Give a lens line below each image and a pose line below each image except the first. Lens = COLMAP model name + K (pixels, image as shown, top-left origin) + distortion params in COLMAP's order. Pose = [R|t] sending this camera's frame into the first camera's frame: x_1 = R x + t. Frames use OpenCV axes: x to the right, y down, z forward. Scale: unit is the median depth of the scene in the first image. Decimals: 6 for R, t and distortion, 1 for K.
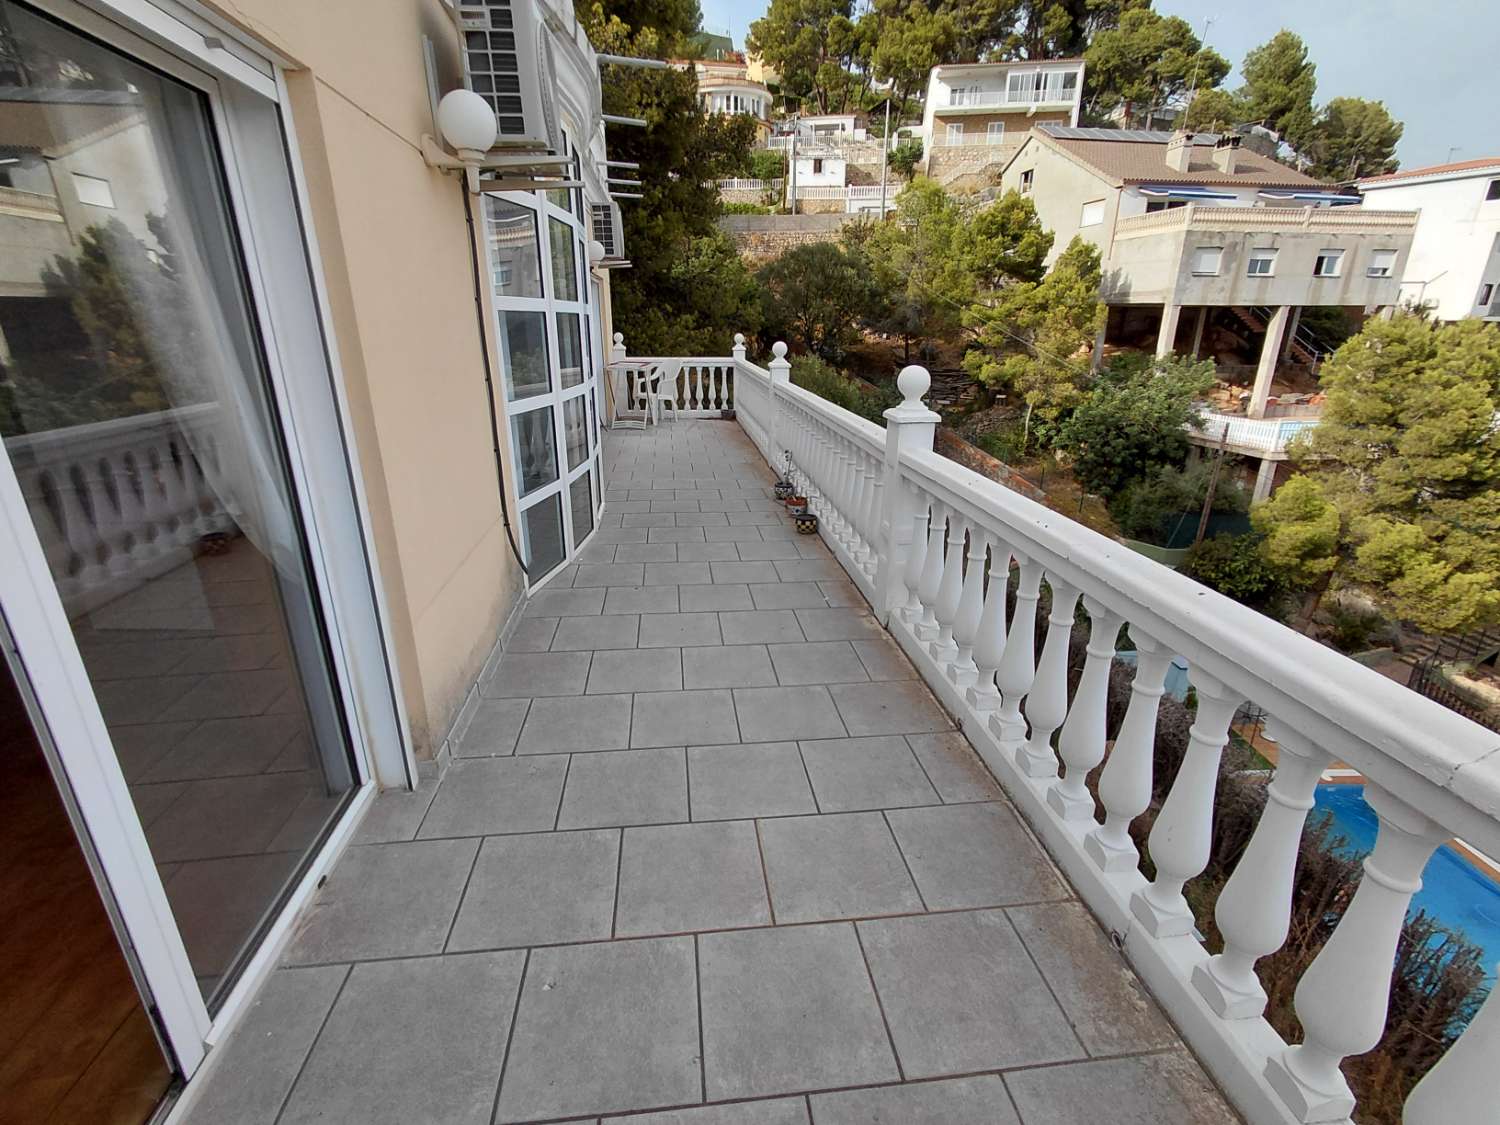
lens RADIAL K [[691.4, 0, 751.5], [0, 691.4, 562.0], [0, 0, 1]] dist [0.001938, 0.000365]
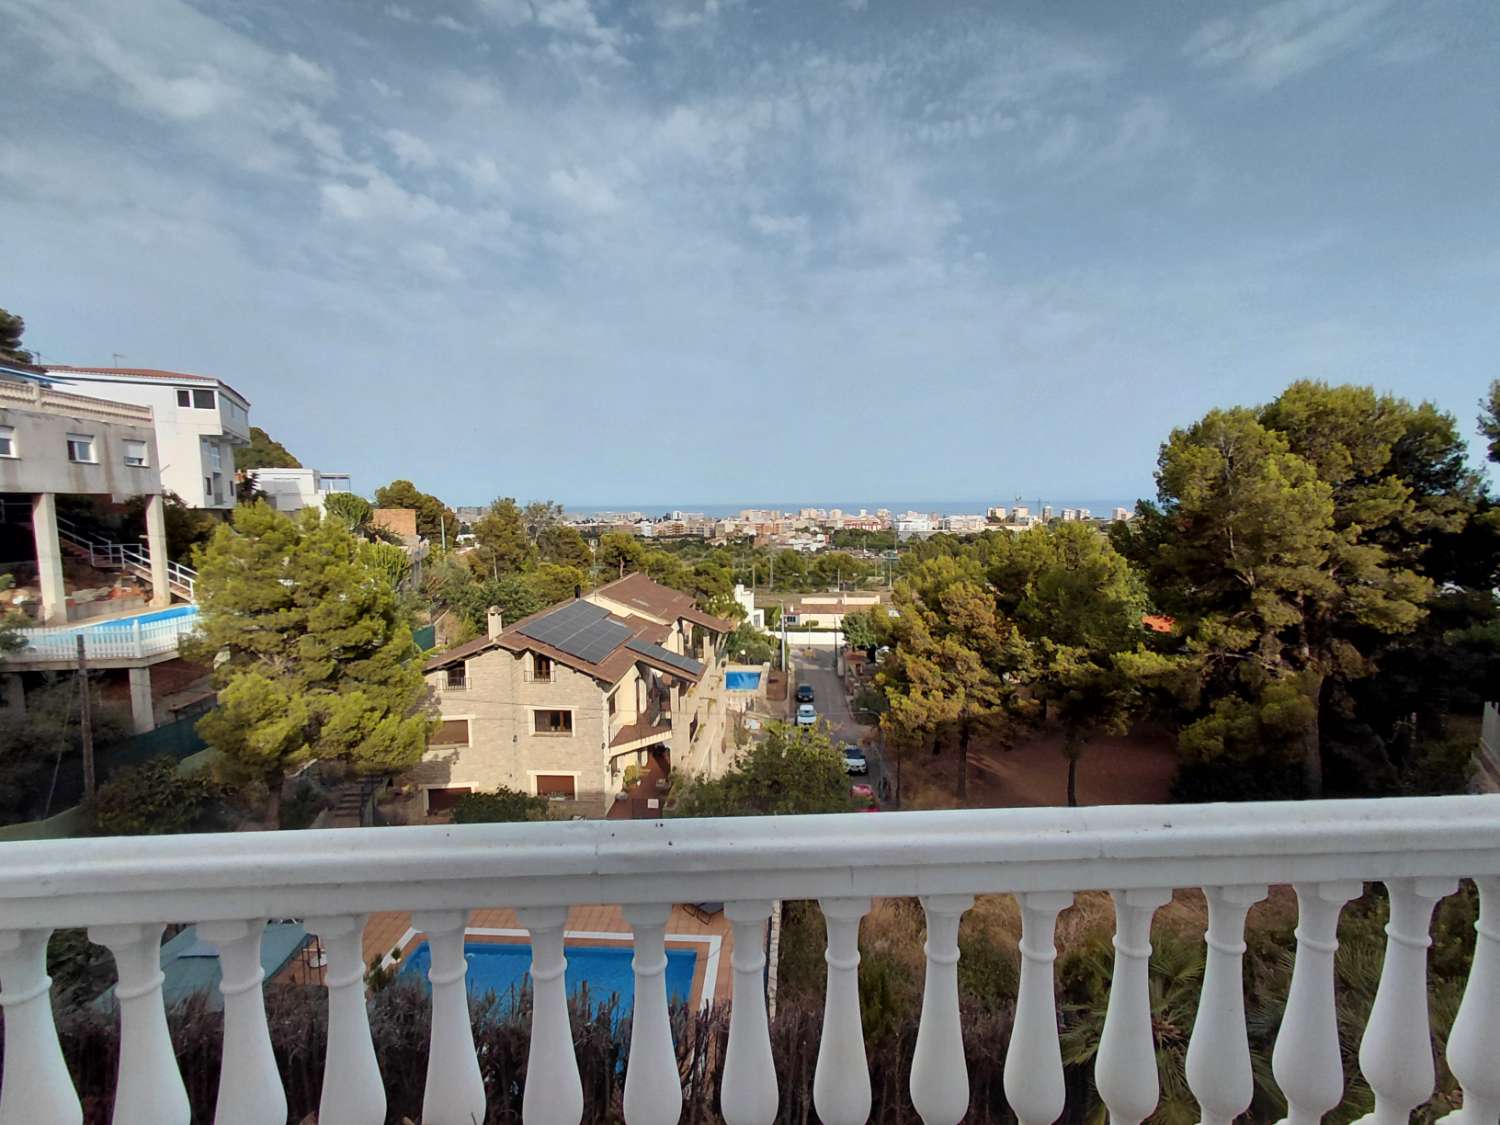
lens RADIAL K [[702.4, 0, 741.3], [0, 702.4, 571.6], [0, 0, 1]] dist [-0.004769, 0.010636]
pose [[0.075216, -0.099622, 0.992178, -0.025745], [0.337574, 0.938791, 0.068670, -0.055974], [-0.938289, 0.329769, 0.104242, 0.154299]]
